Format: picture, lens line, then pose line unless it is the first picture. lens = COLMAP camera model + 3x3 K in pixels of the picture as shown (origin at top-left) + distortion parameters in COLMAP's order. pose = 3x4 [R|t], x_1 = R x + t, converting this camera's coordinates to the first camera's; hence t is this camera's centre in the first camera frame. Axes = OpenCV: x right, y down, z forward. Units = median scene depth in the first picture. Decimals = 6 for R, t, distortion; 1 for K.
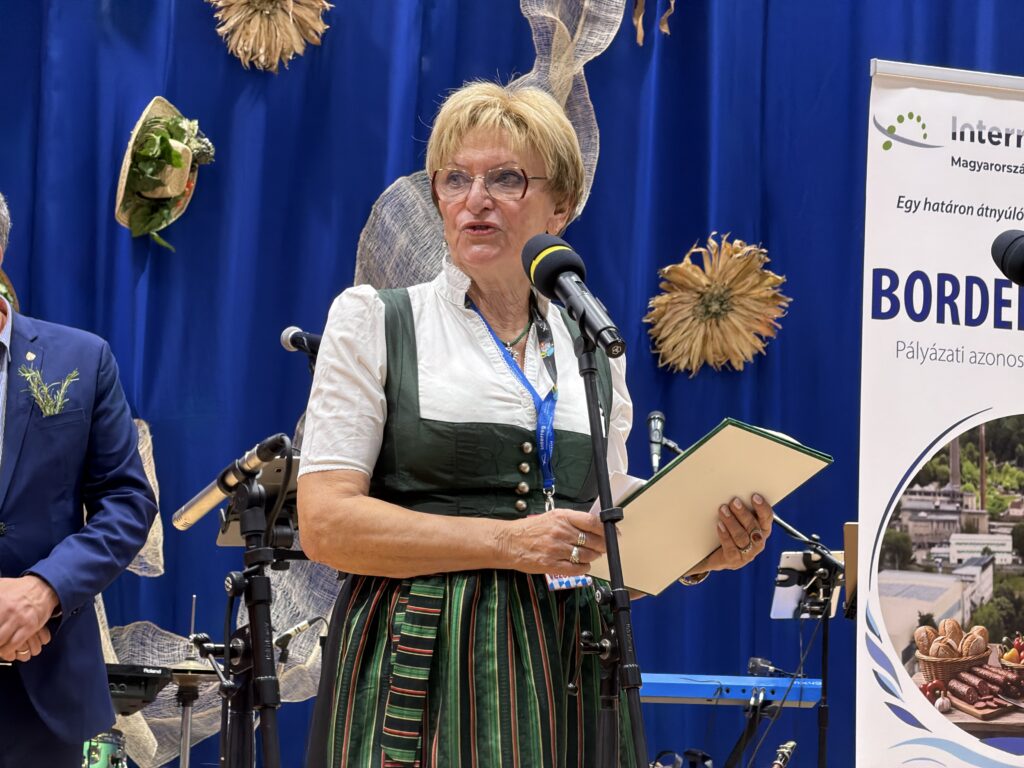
lens RADIAL K [[3116.7, 0, 513.1], [0, 3116.7, 435.4], [0, 0, 1]] dist [0.131170, -0.517908]
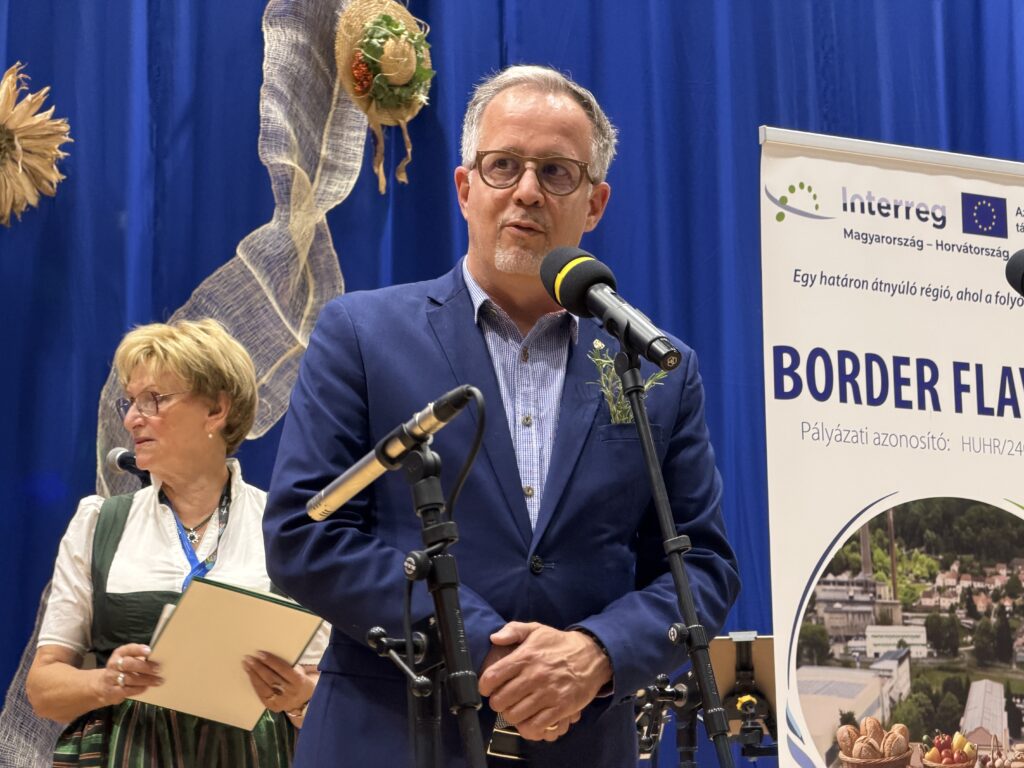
lens RADIAL K [[3134.7, 0, 512.0], [0, 3134.7, 384.0], [0, 0, 1]] dist [0.157700, -0.788733]
pose [[0.991765, -0.031642, 0.124100, -0.079548], [0.042295, 0.995554, -0.084163, 0.033869], [-0.120885, 0.088719, 0.988694, 0.072916]]
